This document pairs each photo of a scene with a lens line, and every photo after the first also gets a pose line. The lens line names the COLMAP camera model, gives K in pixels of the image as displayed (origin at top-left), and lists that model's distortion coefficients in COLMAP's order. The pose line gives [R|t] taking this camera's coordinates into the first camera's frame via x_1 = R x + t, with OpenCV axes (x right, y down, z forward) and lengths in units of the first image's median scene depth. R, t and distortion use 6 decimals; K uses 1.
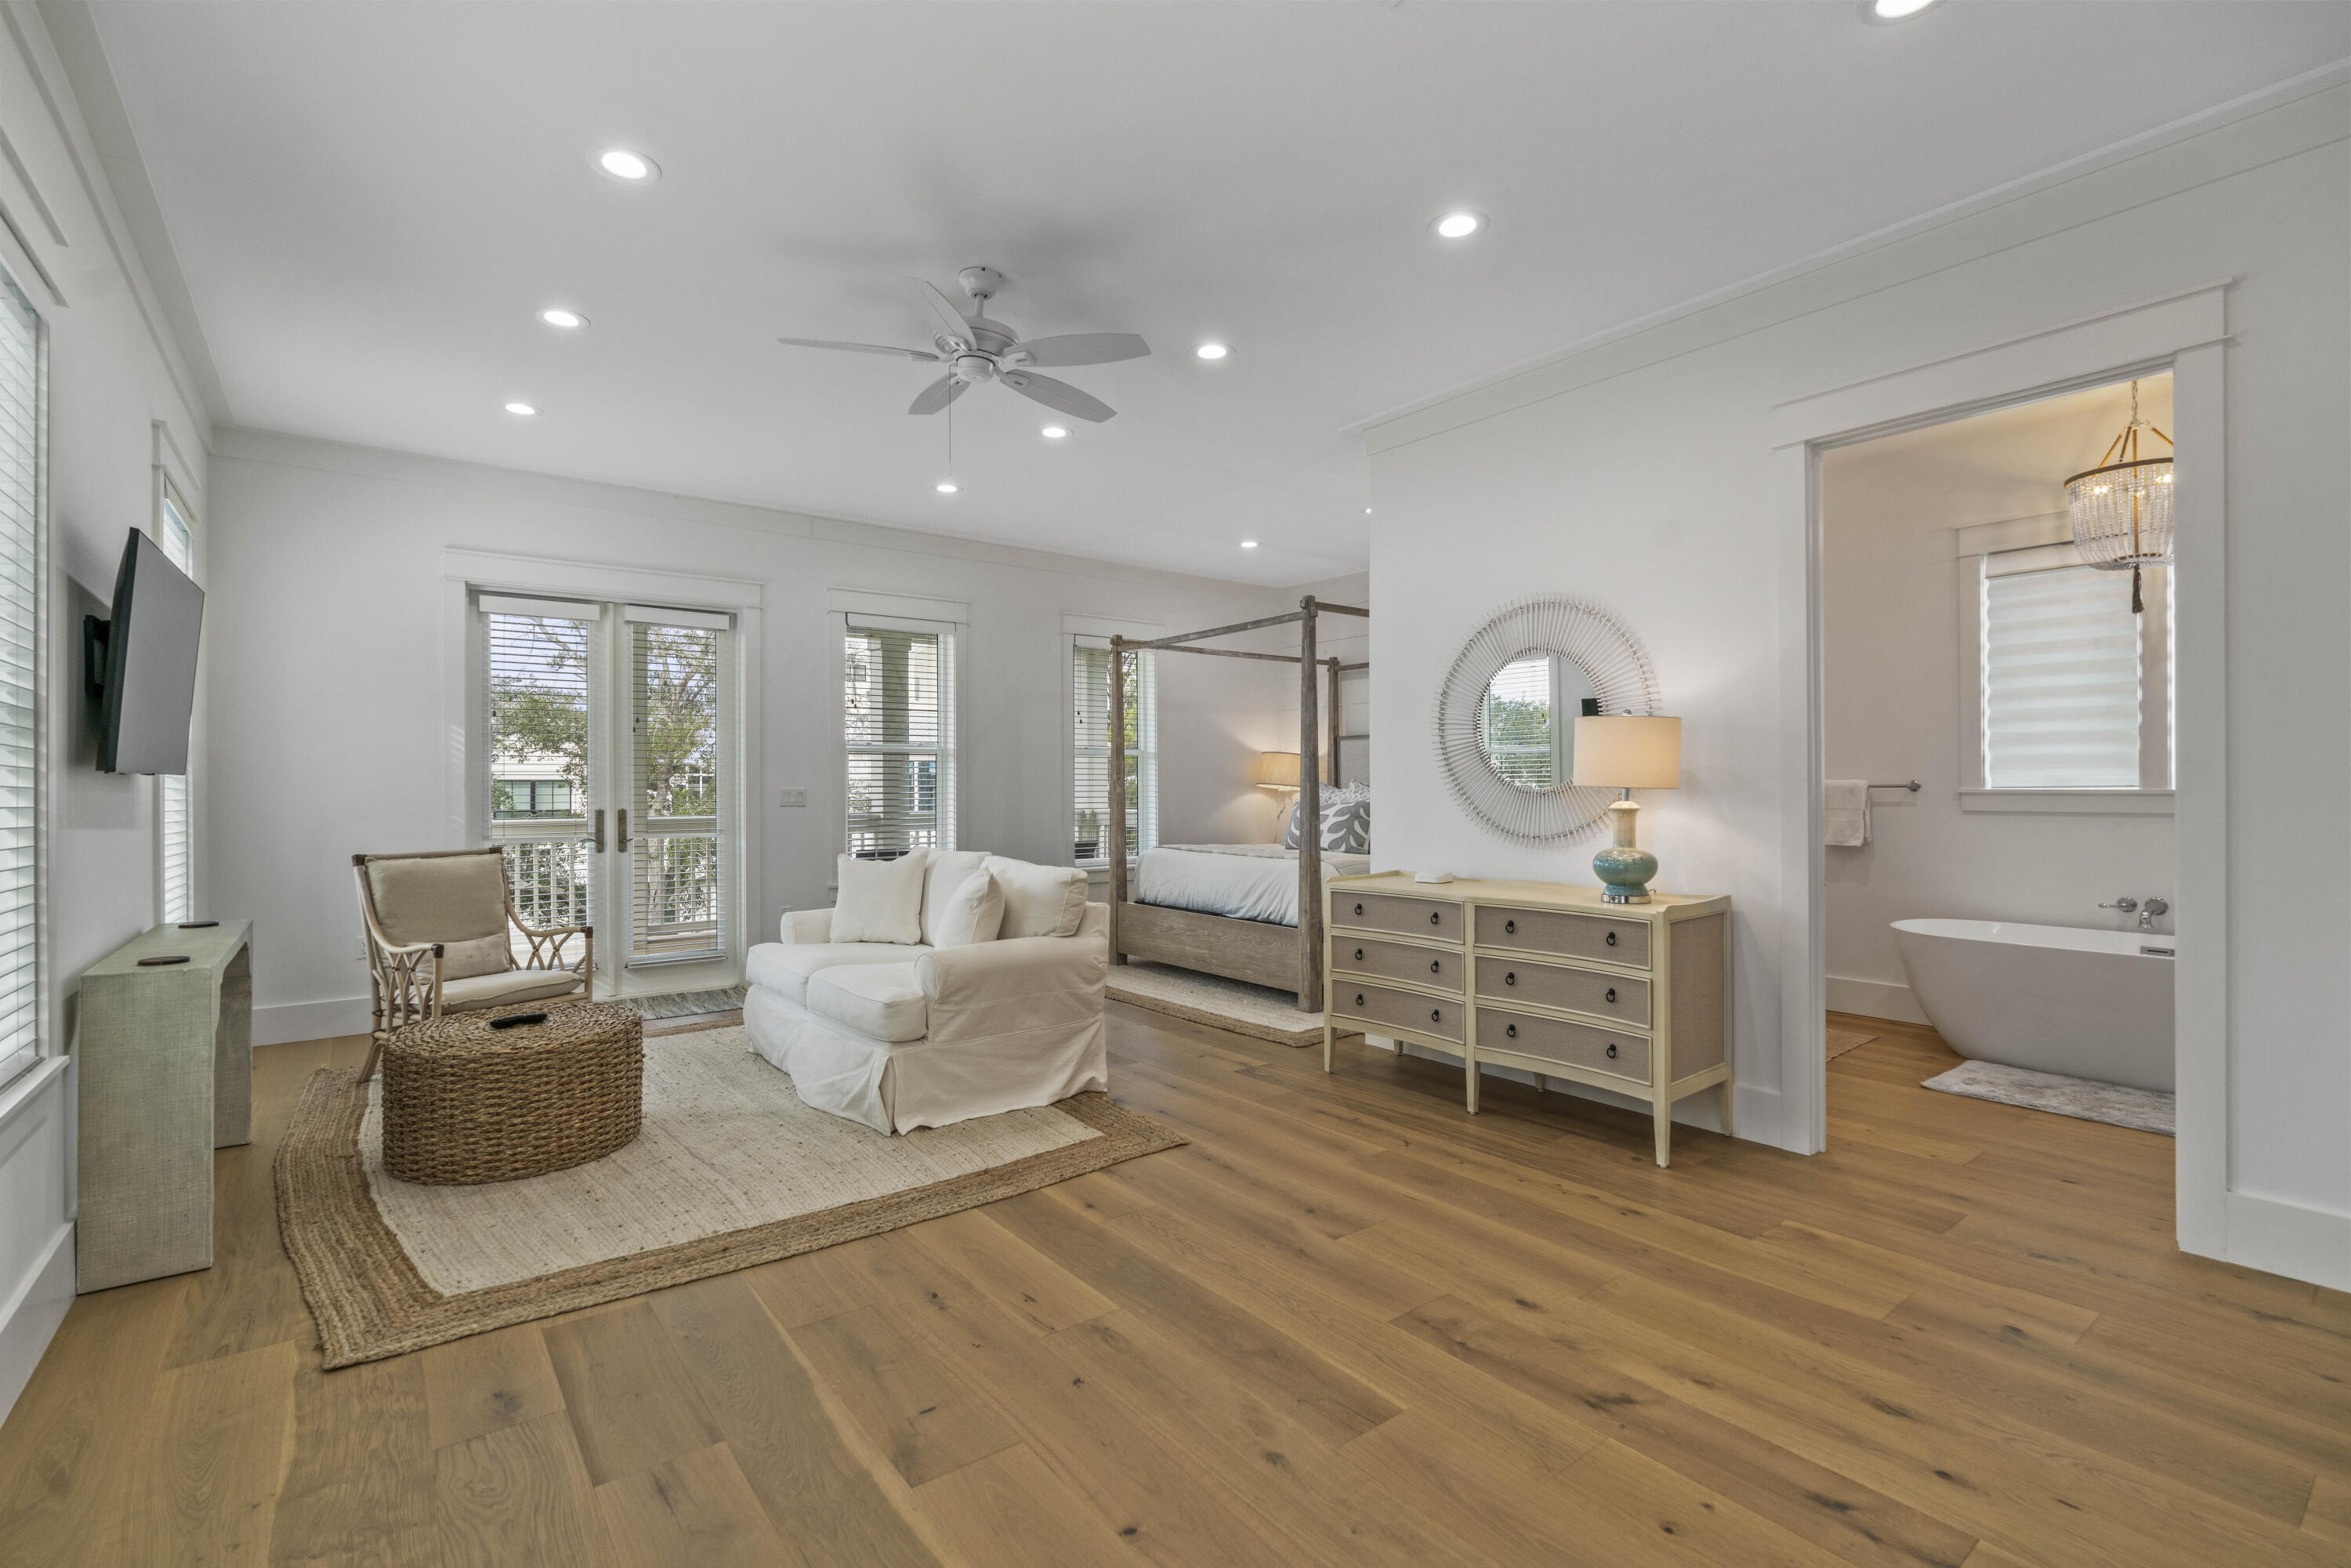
lens RADIAL K [[1048.5, 0, 1175.5], [0, 1048.5, 784.0], [0, 0, 1]] dist [-0.011414, 0.000076]
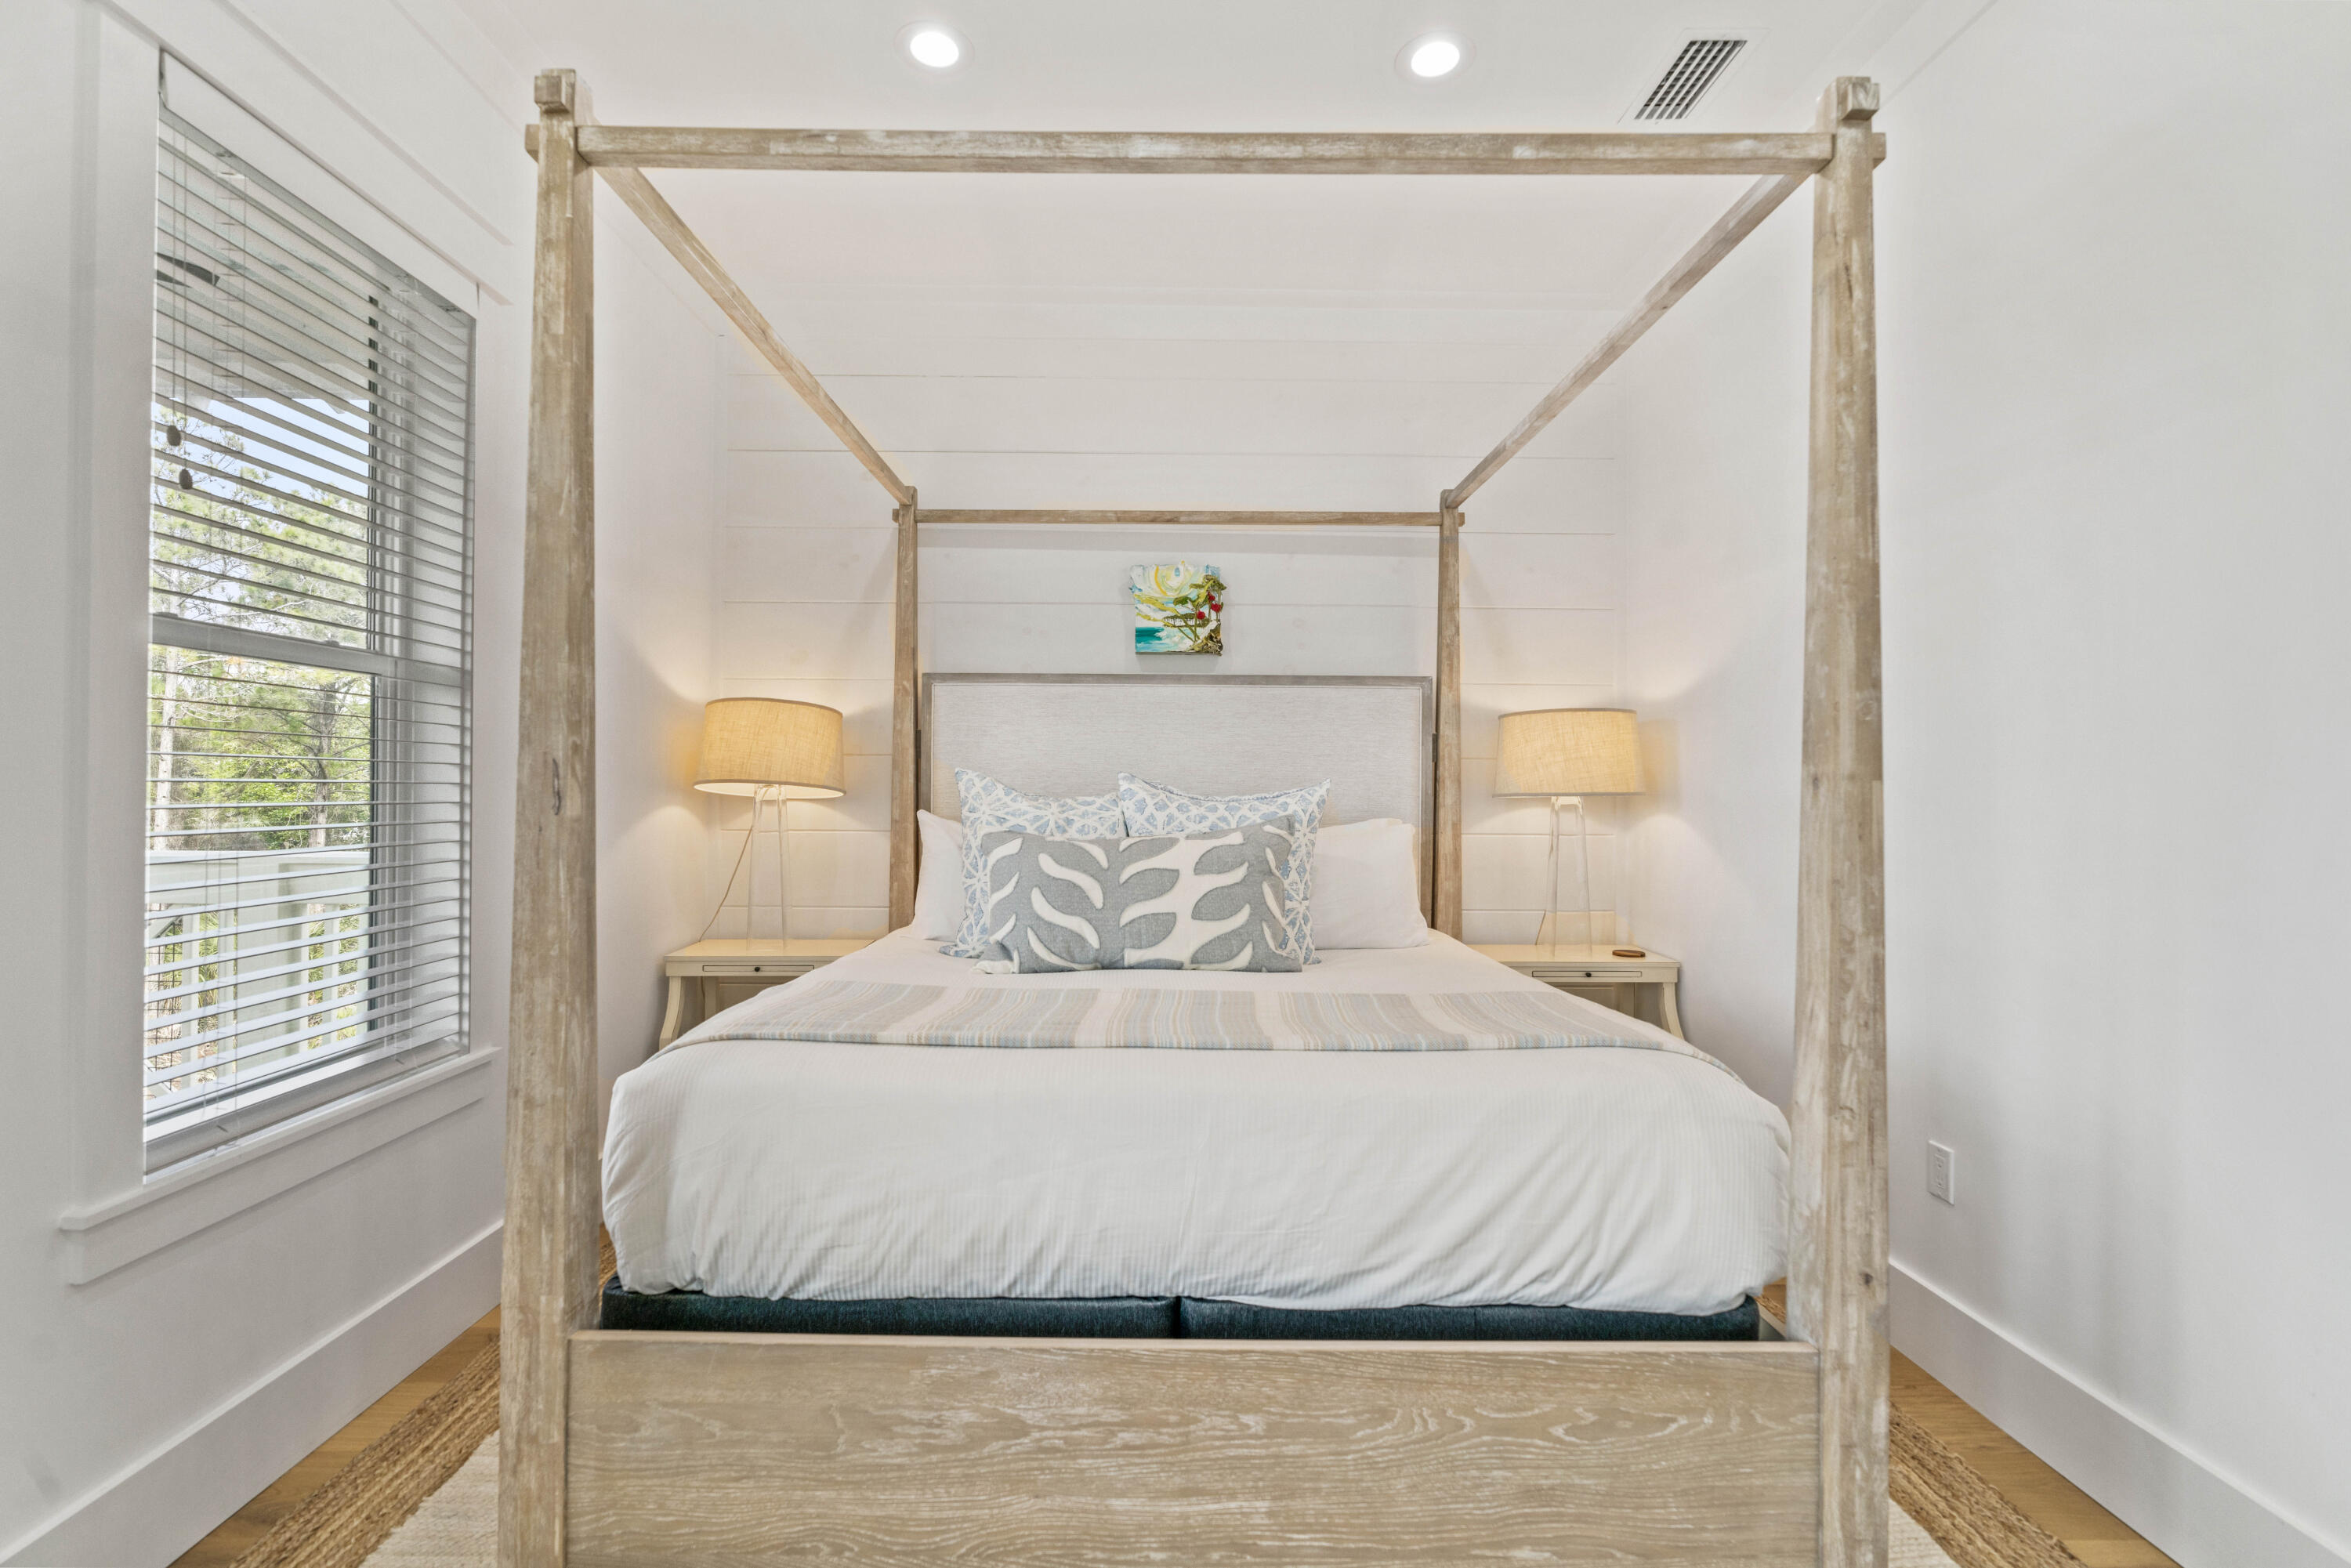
lens RADIAL K [[1061.2, 0, 1159.3], [0, 1061.2, 781.5], [0, 0, 1]] dist [-0.004087, 0.000545]
pose [[0.610476, 0.011424, 0.791952, -0.254637], [-0.009700, 0.999929, -0.006947, 0.002214], [-0.791975, -0.003441, 0.610543, 1.305453]]
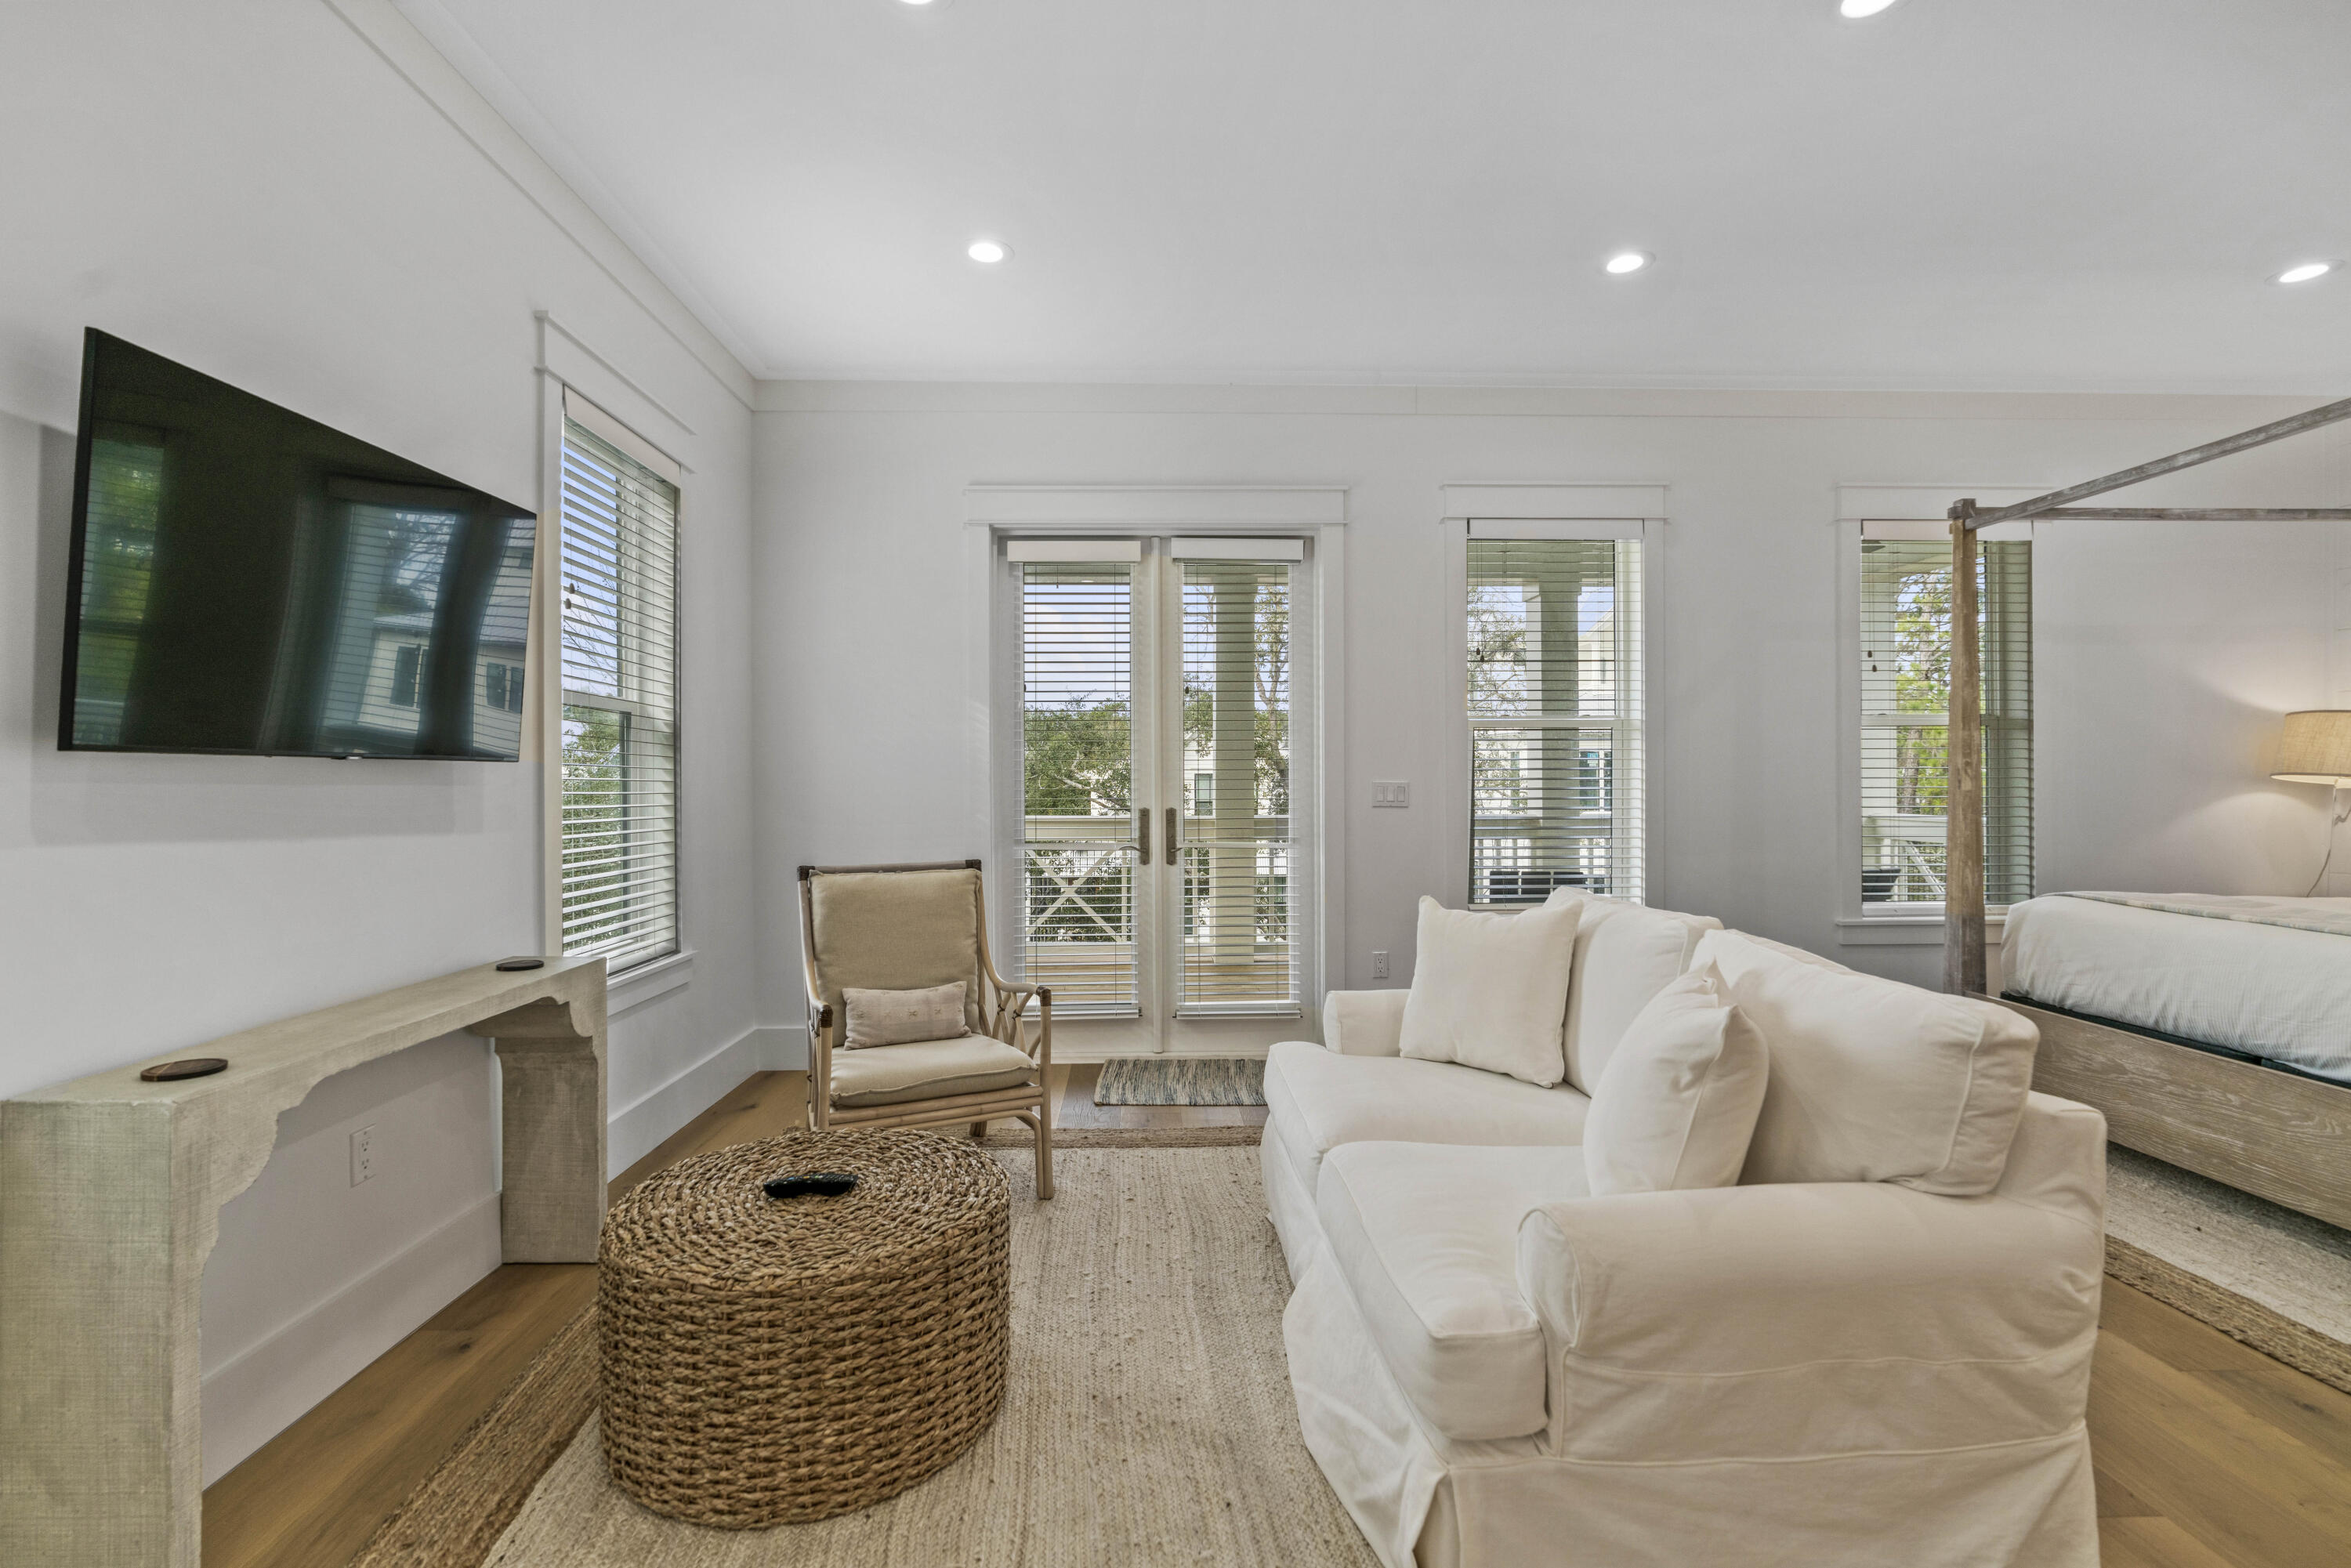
lens RADIAL K [[1061.2, 0, 1159.3], [0, 1061.2, 781.5], [0, 0, 1]] dist [-0.004087, 0.000545]
pose [[0.802057, 0.001827, -0.597245, -0.105443], [0.000534, 0.999993, 0.003776, 0.002533], [0.597248, -0.003348, 0.802050, 0.528986]]
